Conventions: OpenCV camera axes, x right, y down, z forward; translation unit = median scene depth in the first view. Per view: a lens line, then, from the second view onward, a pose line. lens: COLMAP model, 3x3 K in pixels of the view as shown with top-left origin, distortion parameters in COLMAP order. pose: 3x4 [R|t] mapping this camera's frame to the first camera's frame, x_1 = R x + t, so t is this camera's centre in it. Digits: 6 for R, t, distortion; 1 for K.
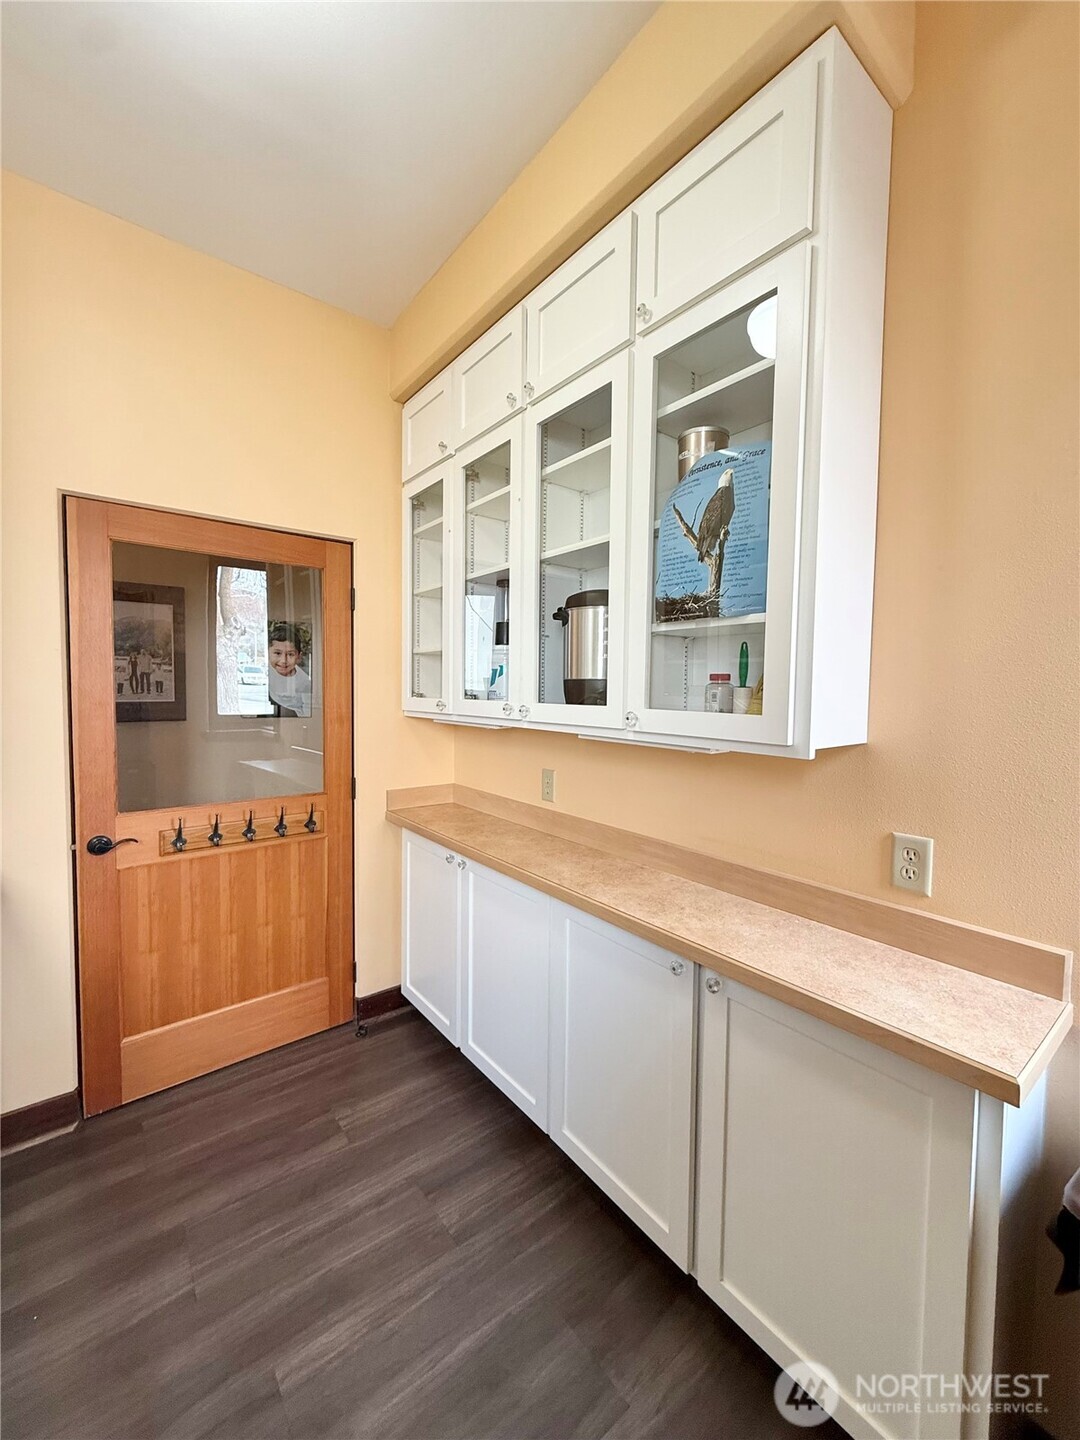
lens RADIAL K [[574.7, 0, 540.6], [0, 574.7, 715.9], [0, 0, 1]] dist [0.002165, -0.000036]
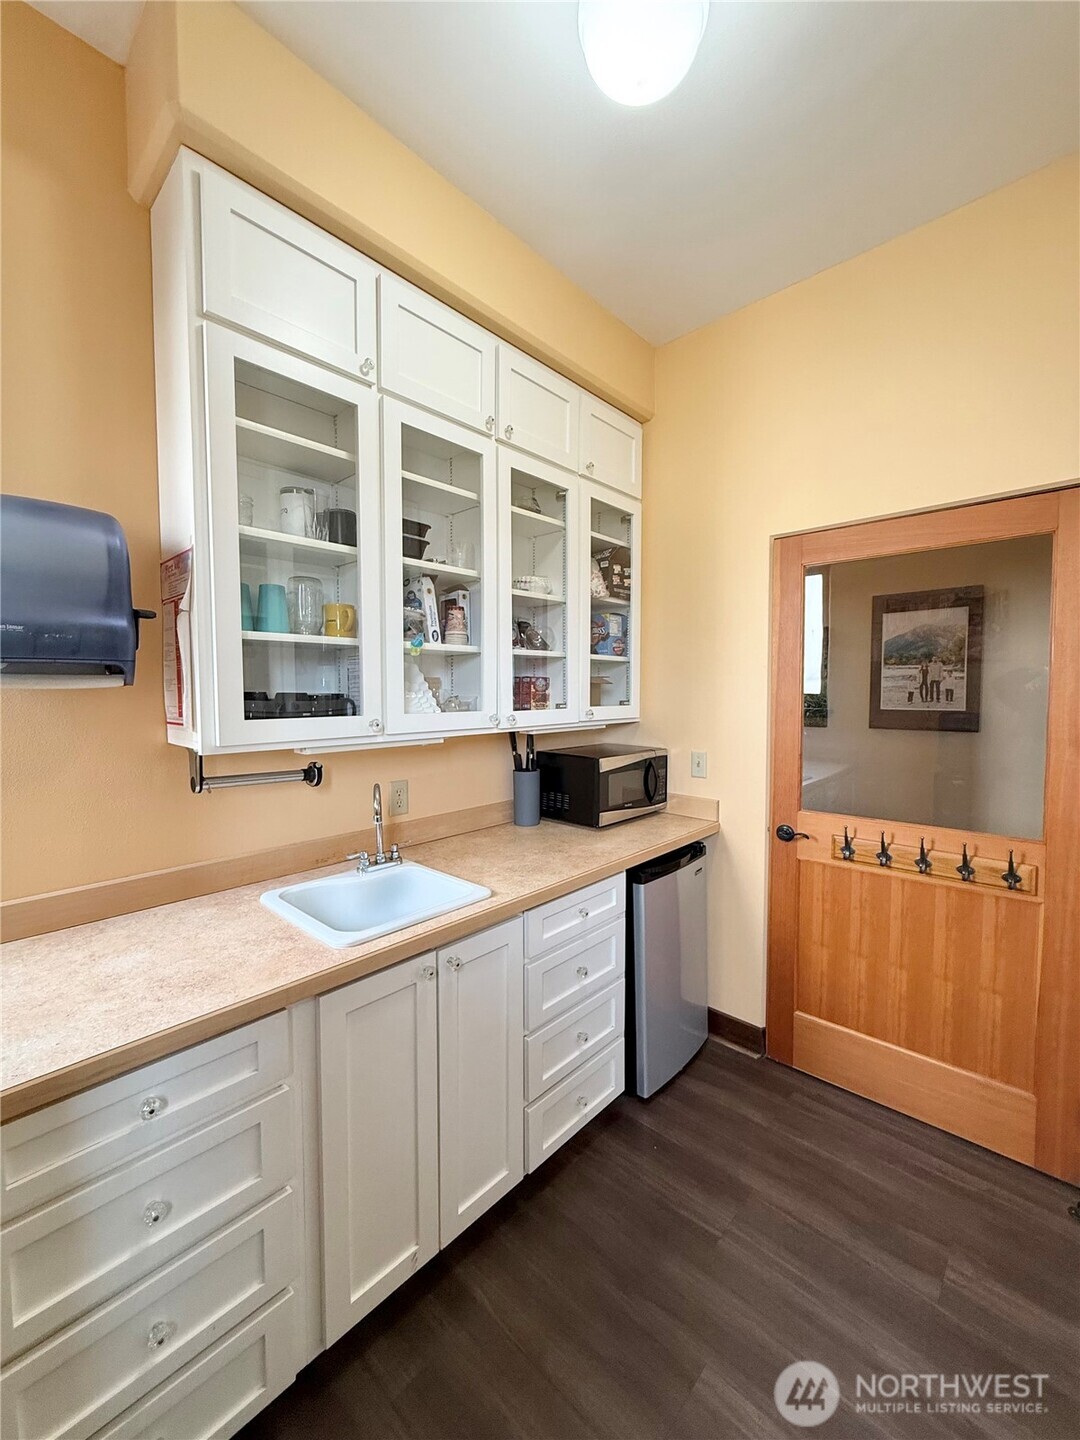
lens RADIAL K [[574.7, 0, 541.0], [0, 574.7, 718.5], [0, 0, 1]] dist [0.002165, -0.000036]
pose [[0.157298, 0.037513, -0.986838, 0.259404], [-0.045196, 0.998505, 0.030753, -0.016744], [0.986516, 0.039763, 0.158758, 0.287290]]
